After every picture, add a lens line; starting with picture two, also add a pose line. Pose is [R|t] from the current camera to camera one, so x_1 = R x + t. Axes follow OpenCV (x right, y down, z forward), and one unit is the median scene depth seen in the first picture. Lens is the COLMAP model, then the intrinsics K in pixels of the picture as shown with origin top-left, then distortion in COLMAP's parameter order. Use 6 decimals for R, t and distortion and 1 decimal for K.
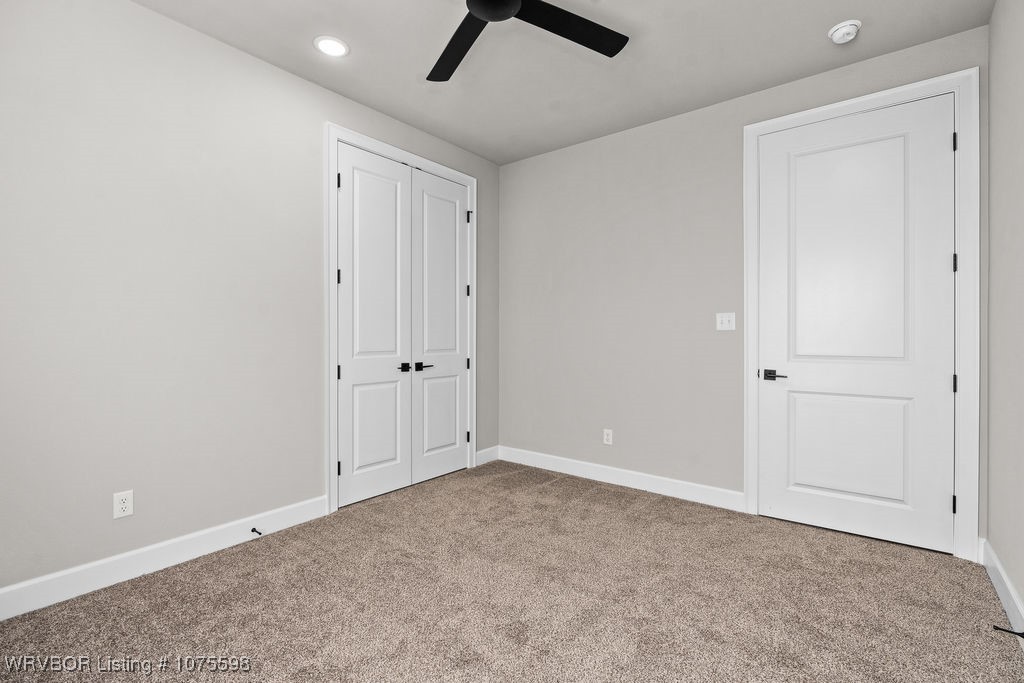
lens RADIAL K [[466.9, 0, 514.7], [0, 466.9, 333.2], [0, 0, 1]] dist [-0.001350, -0.000107]
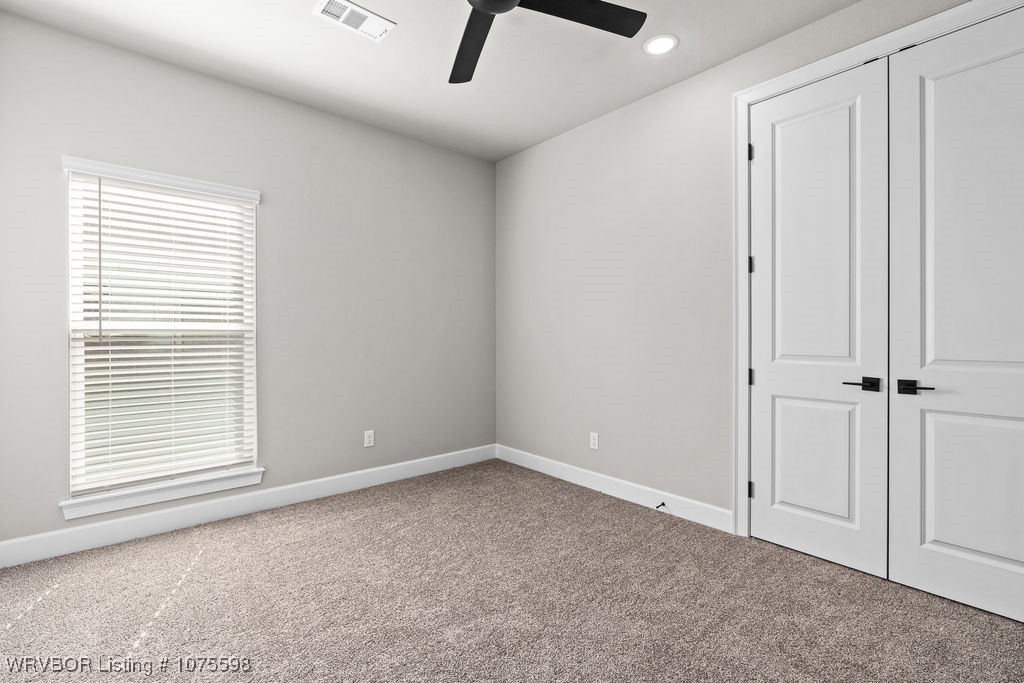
lens RADIAL K [[466.9, 0, 514.7], [0, 466.9, 336.1], [0, 0, 1]] dist [-0.001350, -0.000107]
pose [[-0.188582, -0.000928, -0.982057, 0.517978], [-0.003439, 0.999994, -0.000285, 0.011280], [0.982051, 0.003324, -0.188585, 0.707464]]
